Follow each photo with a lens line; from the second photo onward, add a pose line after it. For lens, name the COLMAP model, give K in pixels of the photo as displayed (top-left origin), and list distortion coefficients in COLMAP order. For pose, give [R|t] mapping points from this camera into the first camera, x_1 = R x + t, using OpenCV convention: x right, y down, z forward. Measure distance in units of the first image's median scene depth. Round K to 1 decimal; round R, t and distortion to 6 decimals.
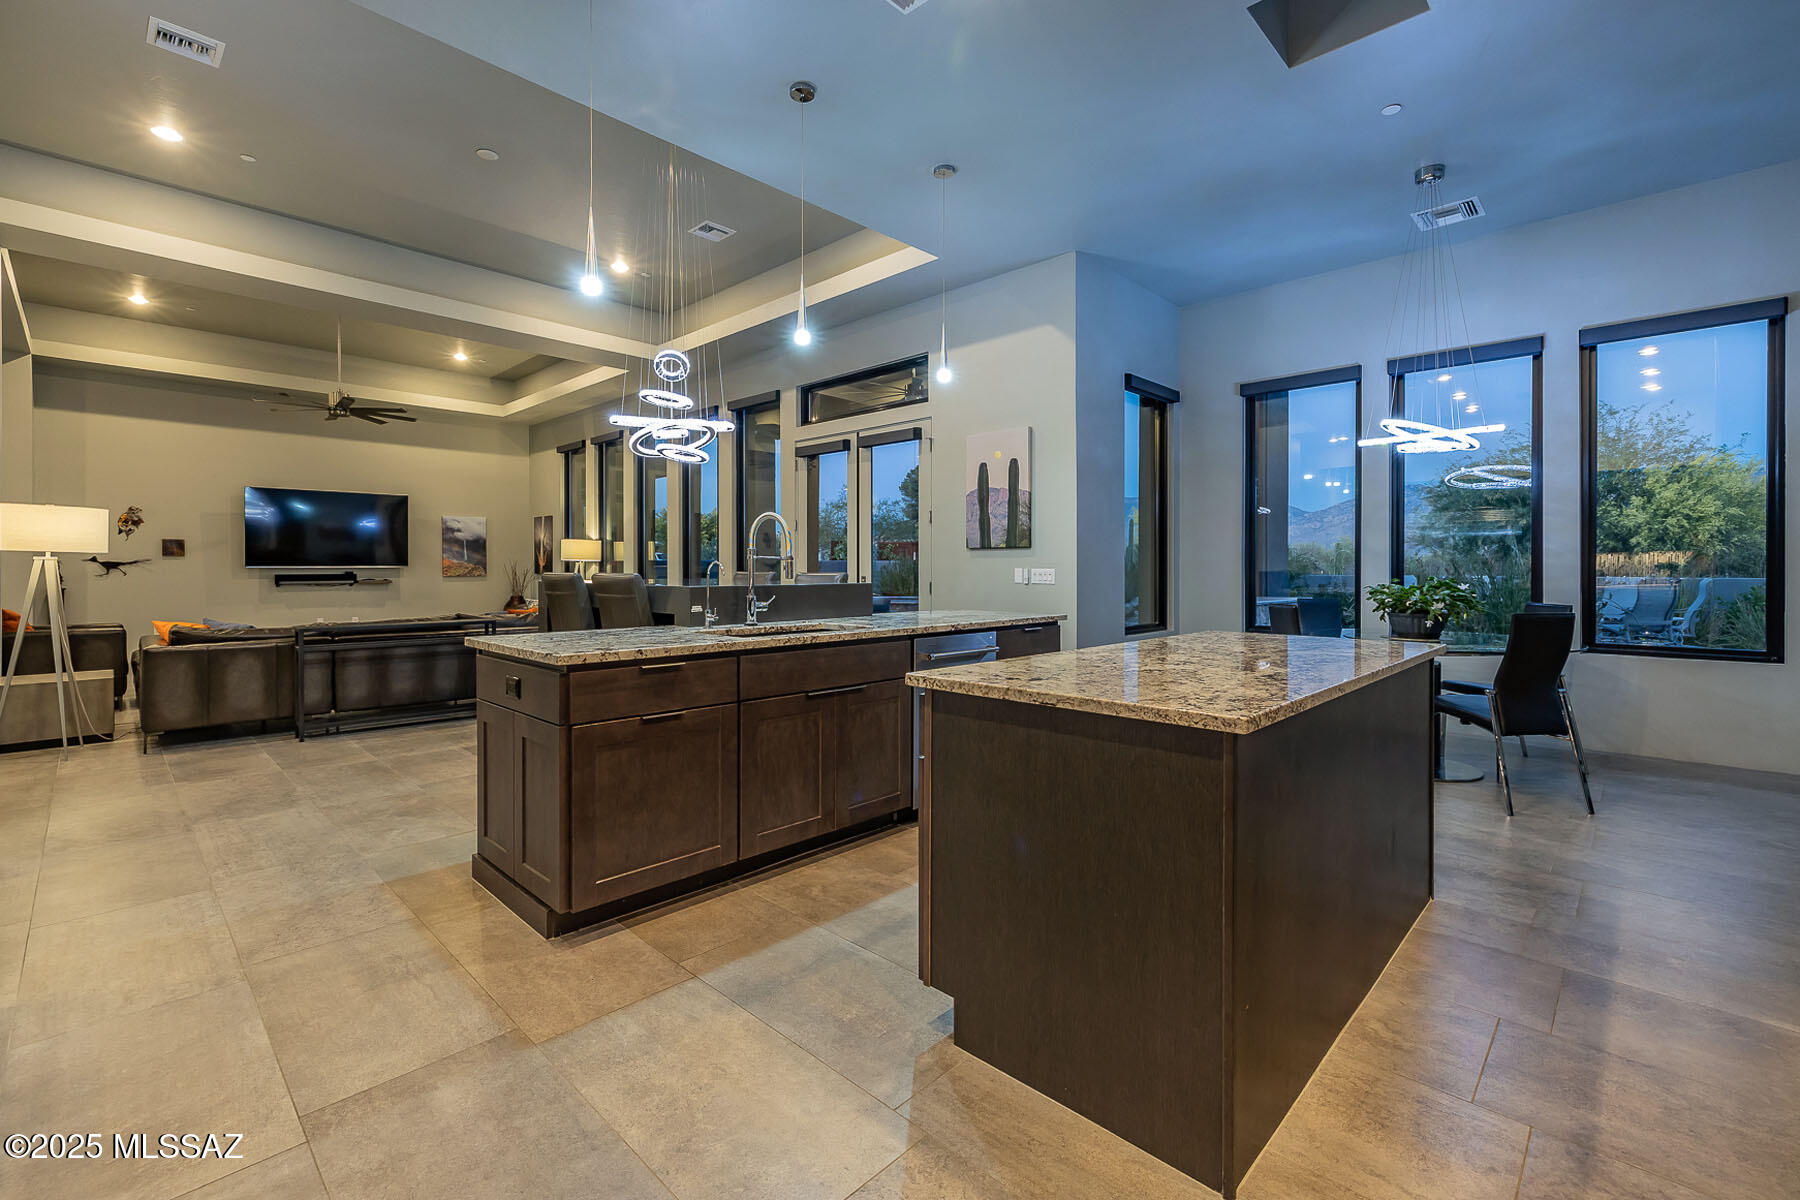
lens RADIAL K [[770.7, 0, 911.4], [0, 770.7, 584.2], [0, 0, 1]] dist [-0.000450, -0.000243]
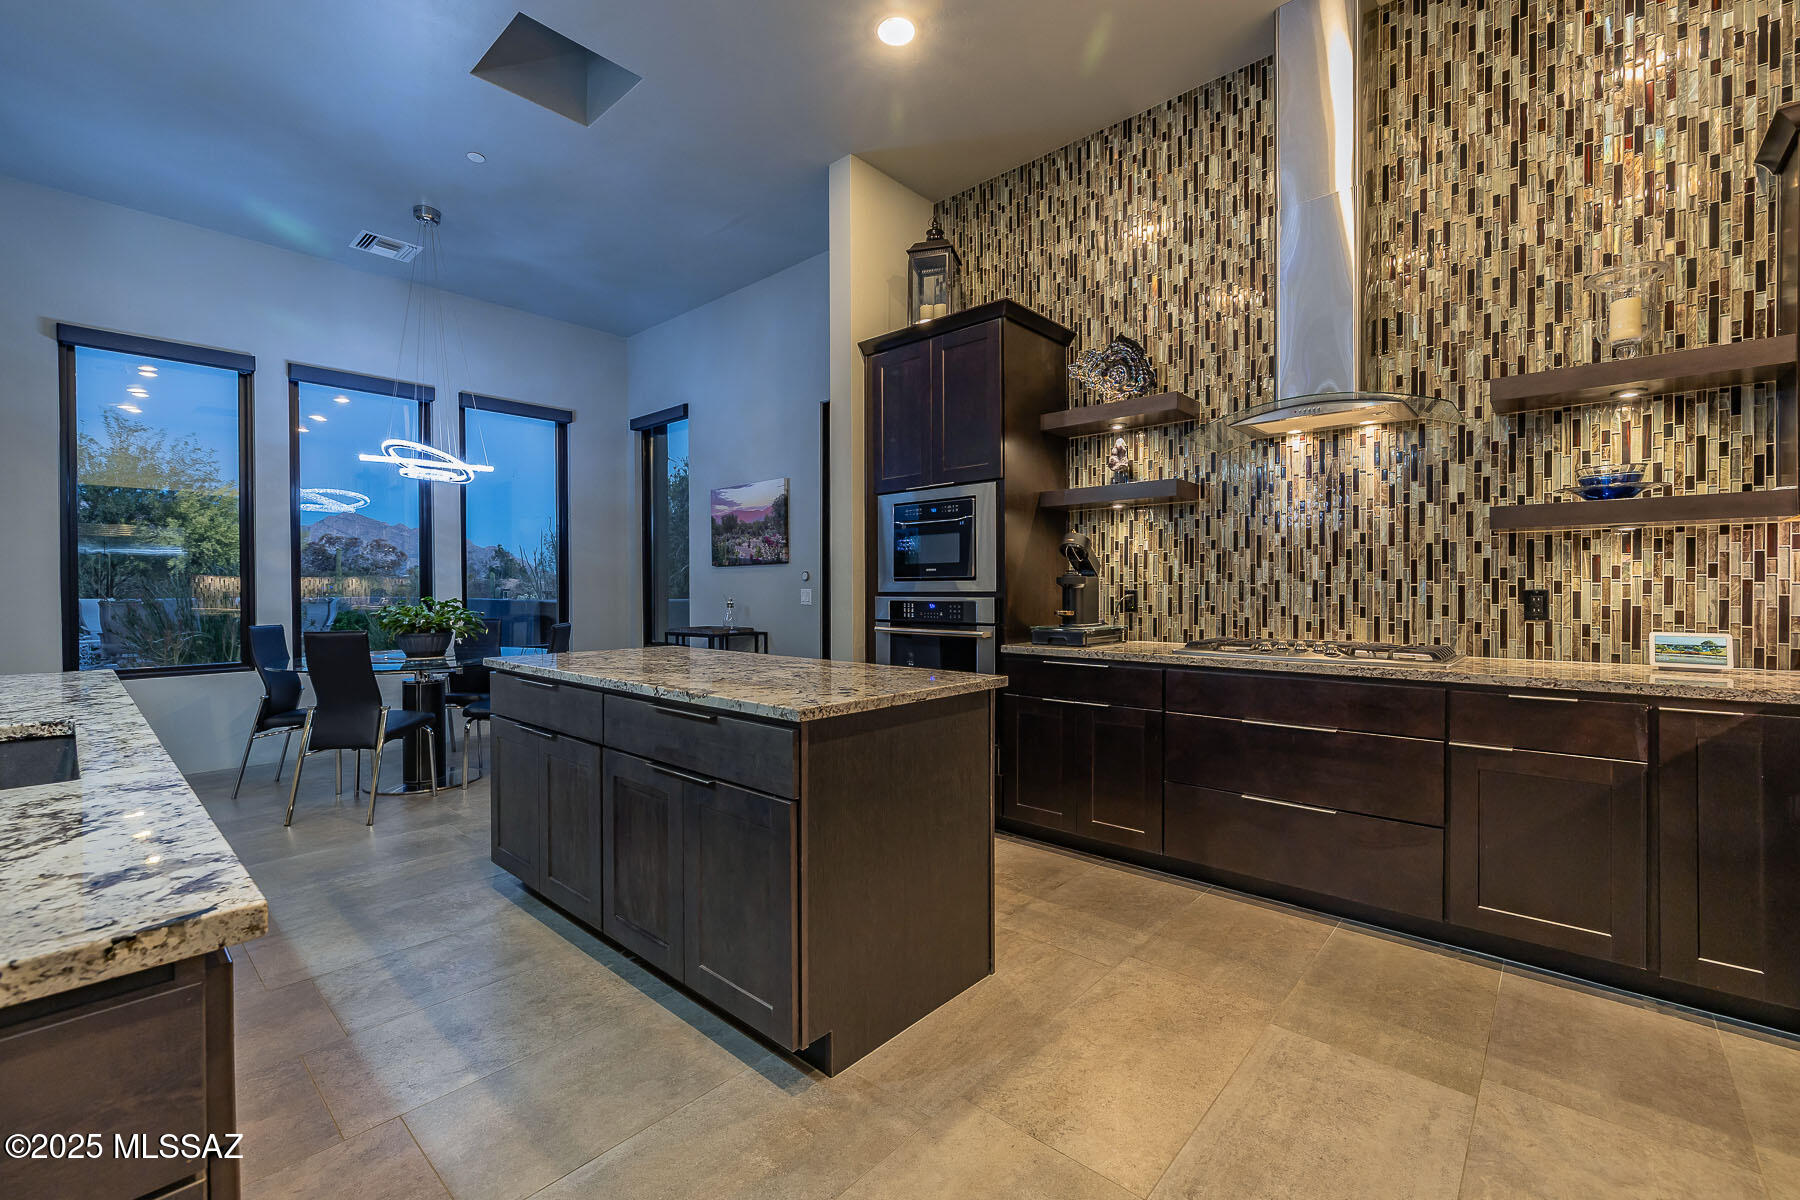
lens RADIAL K [[770.7, 0, 890.6], [0, 770.7, 596.0], [0, 0, 1]] dist [-0.000450, -0.000243]
pose [[-0.022424, -0.013129, 0.999662, -0.284439], [0.026685, 0.999550, 0.013726, -0.007273], [-0.999392, 0.026984, -0.022064, 0.290168]]
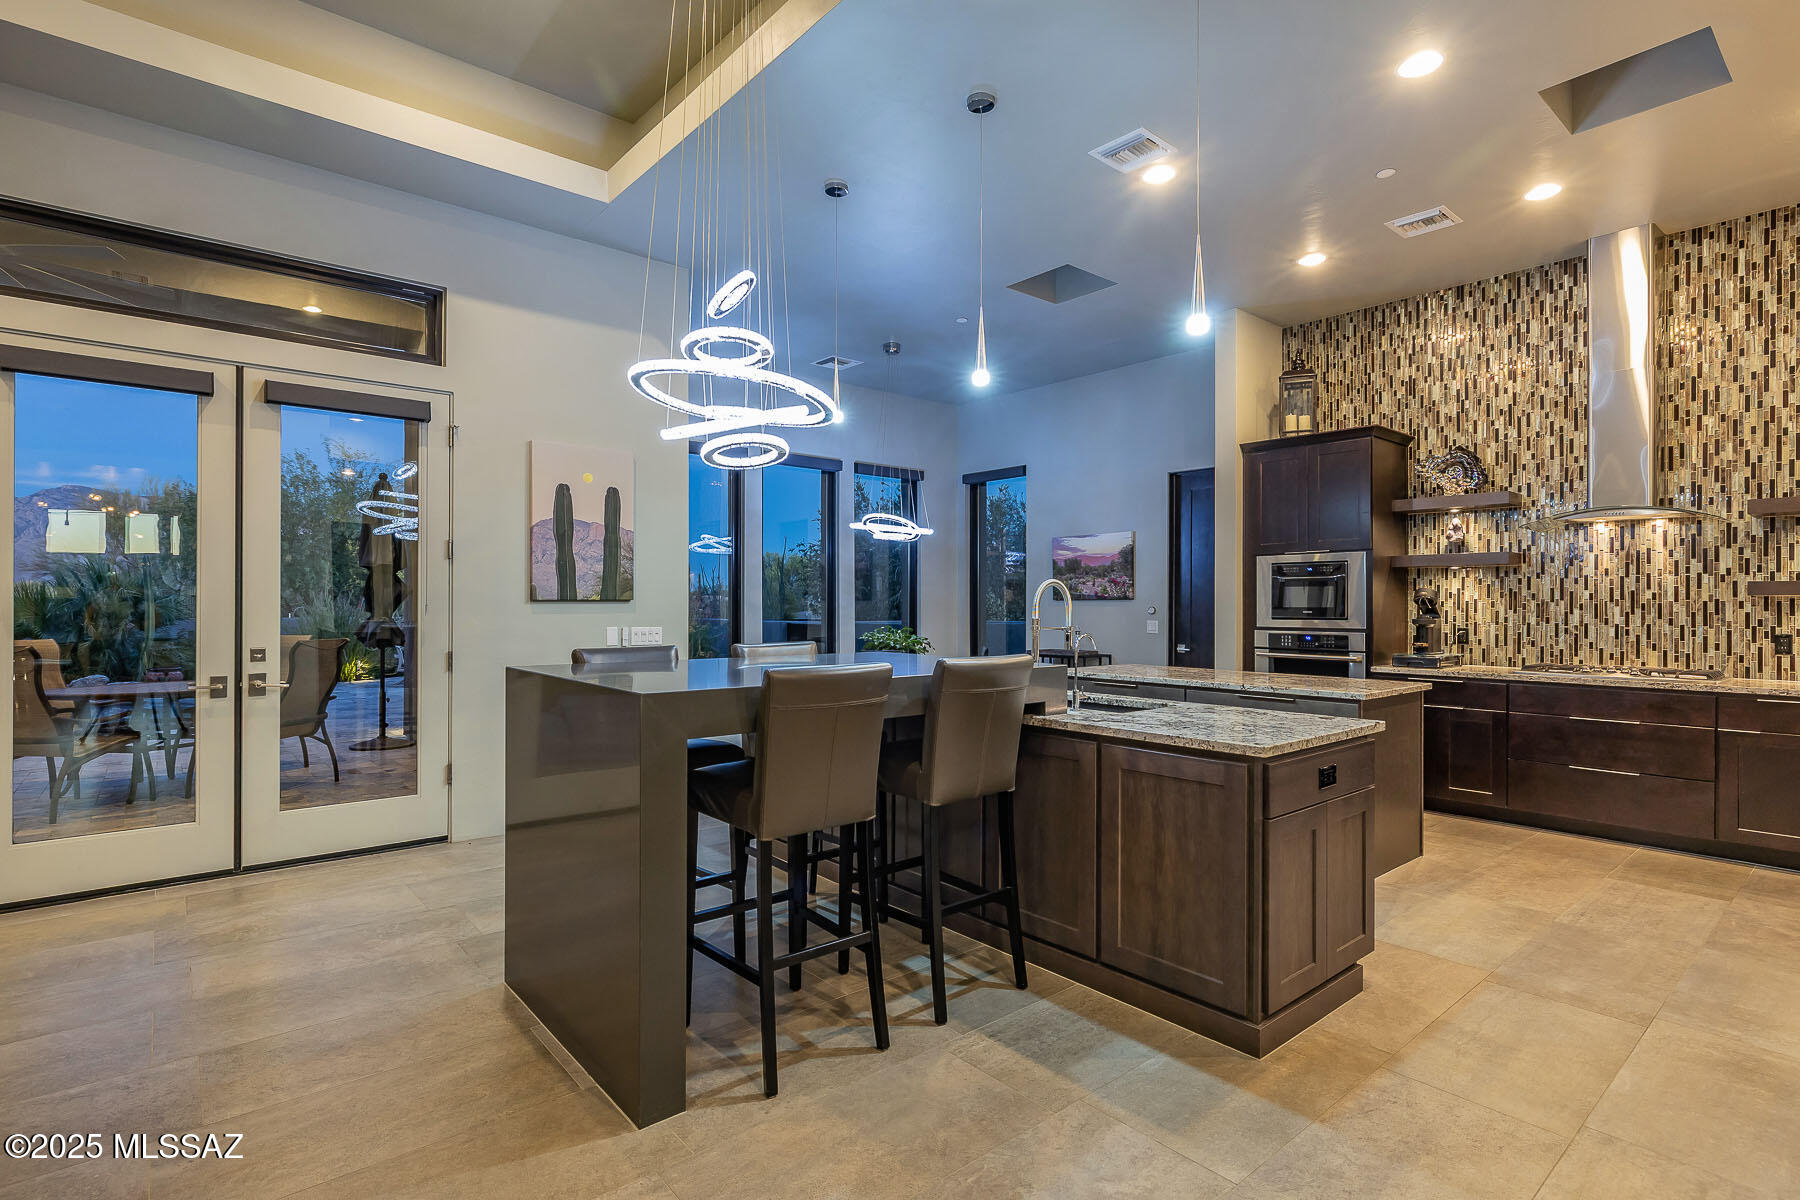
lens RADIAL K [[888.4, 0, 883.3], [0, 888.4, 603.8], [0, 0, 1]] dist [-0.013772, 0.004440]
pose [[0.116122, -0.001486, 0.993234, -0.707778], [0.020210, 0.999795, -0.000867, -0.036878], [-0.993029, 0.020174, 0.116128, 0.602390]]
